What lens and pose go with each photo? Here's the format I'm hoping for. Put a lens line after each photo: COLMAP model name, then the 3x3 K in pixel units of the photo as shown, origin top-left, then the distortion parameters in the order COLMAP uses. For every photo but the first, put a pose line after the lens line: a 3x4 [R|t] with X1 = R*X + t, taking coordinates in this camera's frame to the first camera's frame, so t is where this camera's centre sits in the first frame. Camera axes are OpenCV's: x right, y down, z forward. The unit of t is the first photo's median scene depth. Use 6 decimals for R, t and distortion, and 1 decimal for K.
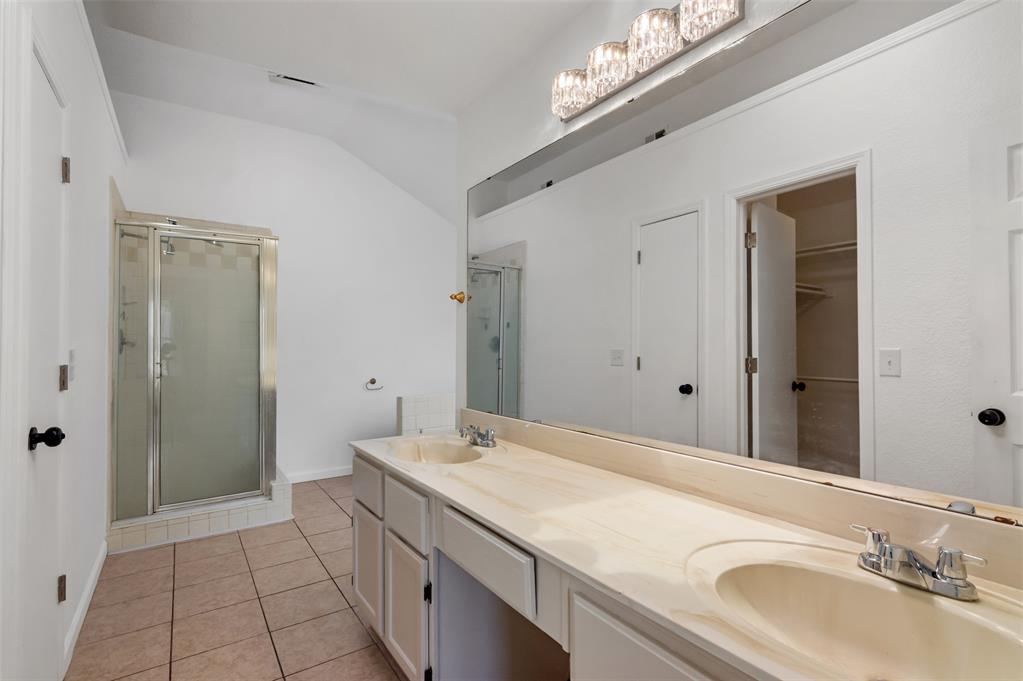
lens RADIAL K [[491.6, 0, 512.4], [0, 491.6, 342.6], [0, 0, 1]] dist [-0.000242, 0.000773]
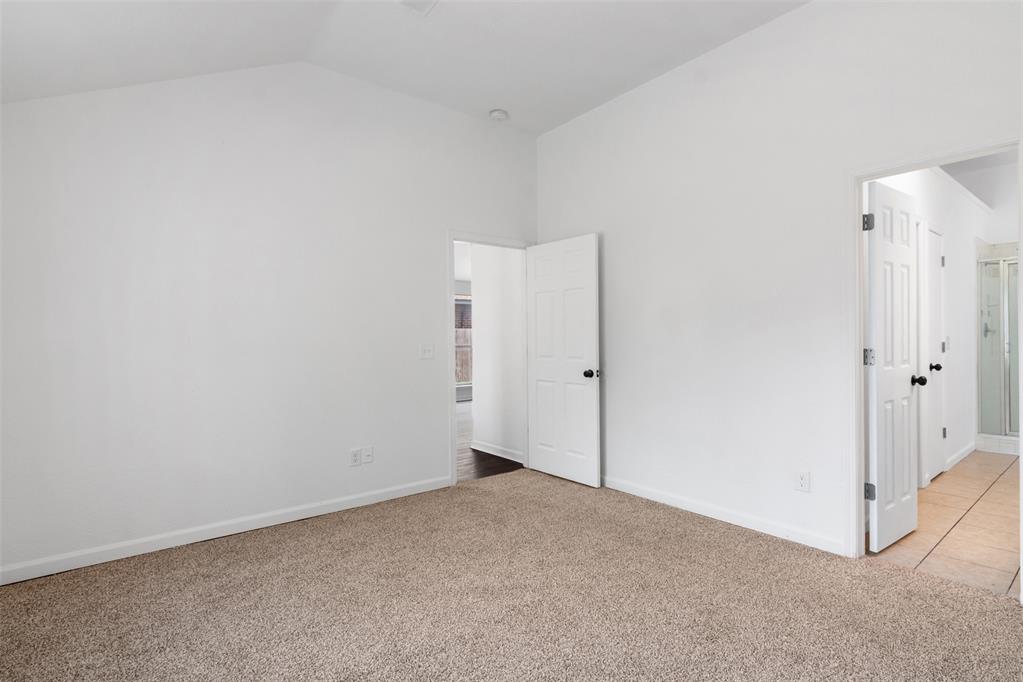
lens RADIAL K [[491.6, 0, 511.8], [0, 491.6, 340.7], [0, 0, 1]] dist [-0.000242, 0.000773]
pose [[0.075166, 0.004423, -0.997161, 1.325417], [0.023964, 0.999693, 0.006241, -0.027200], [0.996883, -0.024365, 0.075037, -1.285278]]
